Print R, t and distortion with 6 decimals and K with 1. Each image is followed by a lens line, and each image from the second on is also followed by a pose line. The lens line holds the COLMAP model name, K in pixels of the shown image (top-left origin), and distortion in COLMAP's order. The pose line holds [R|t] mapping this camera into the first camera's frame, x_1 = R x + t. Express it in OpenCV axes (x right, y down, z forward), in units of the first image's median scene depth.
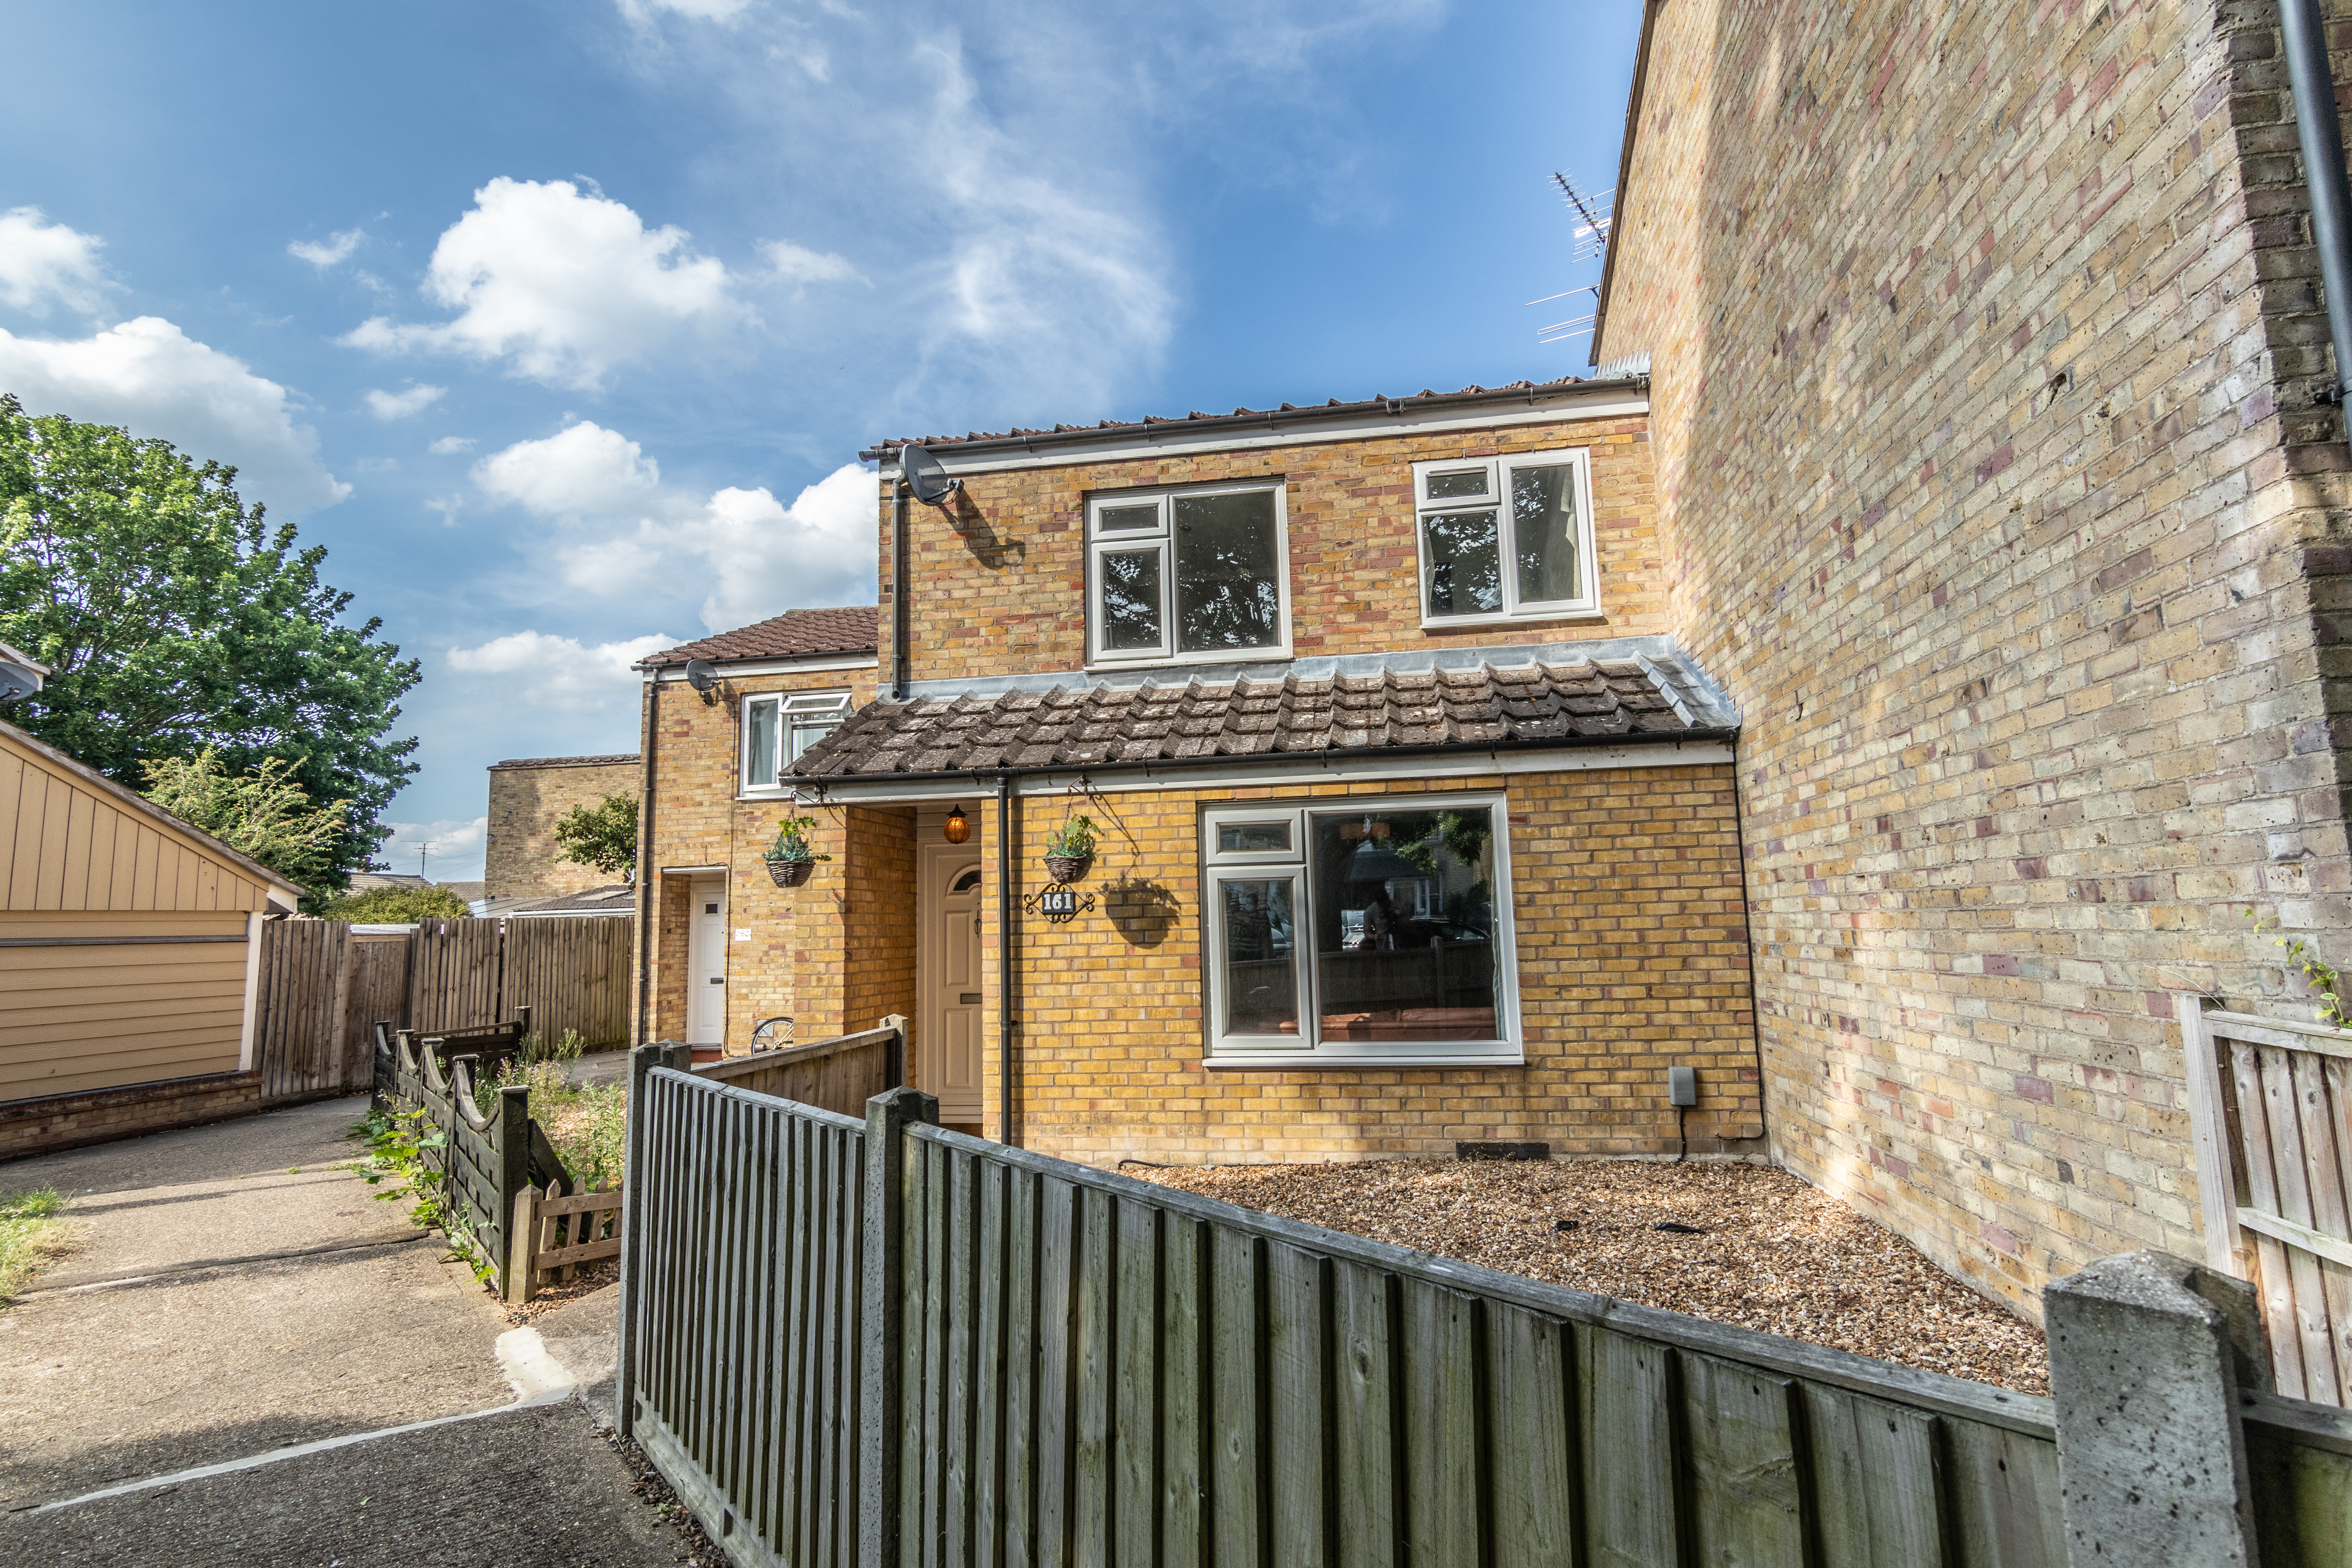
lens RADIAL K [[1182.9, 0, 1176.0], [0, 1182.9, 784.0], [0, 0, 1]] dist [-0.011930, -0.000475]
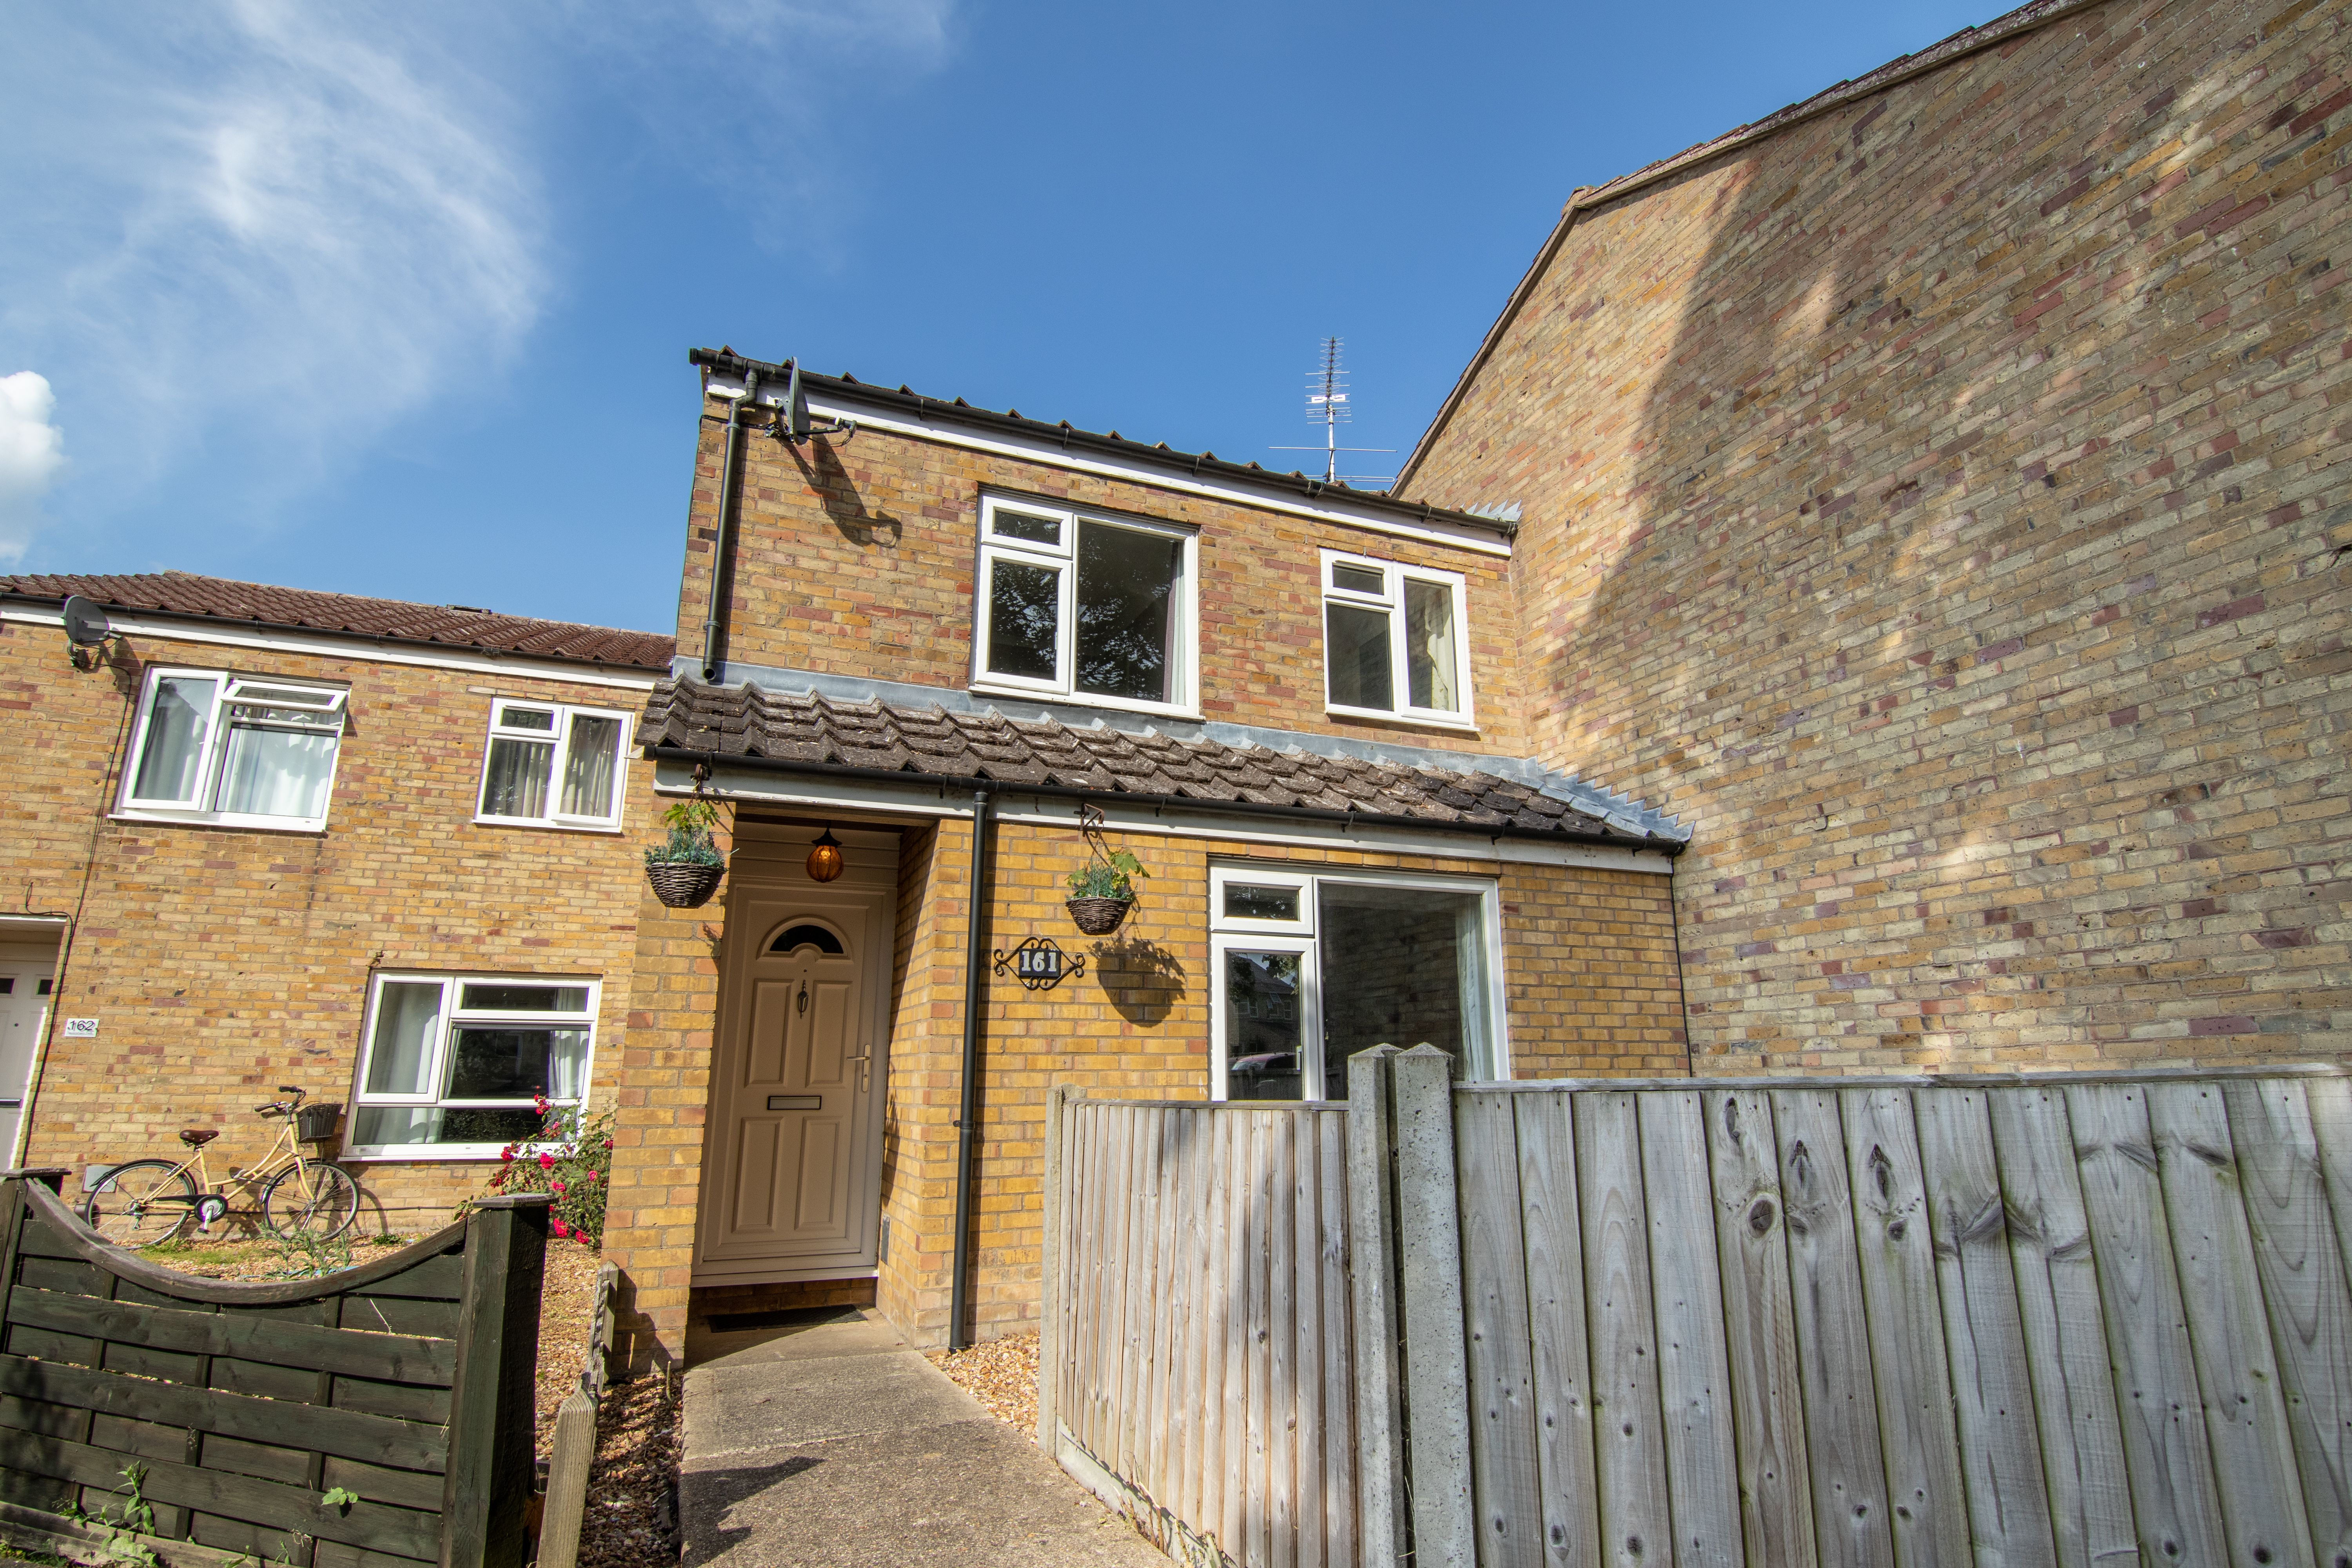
lens RADIAL K [[1182.9, 0, 1176.0], [0, 1182.9, 784.0], [0, 0, 1]] dist [-0.011930, -0.000475]
pose [[0.844257, 0.153707, 0.513424, -0.377198], [-0.083287, 0.983980, -0.157625, 0.086136], [-0.529427, 0.090315, 0.843534, 0.256690]]
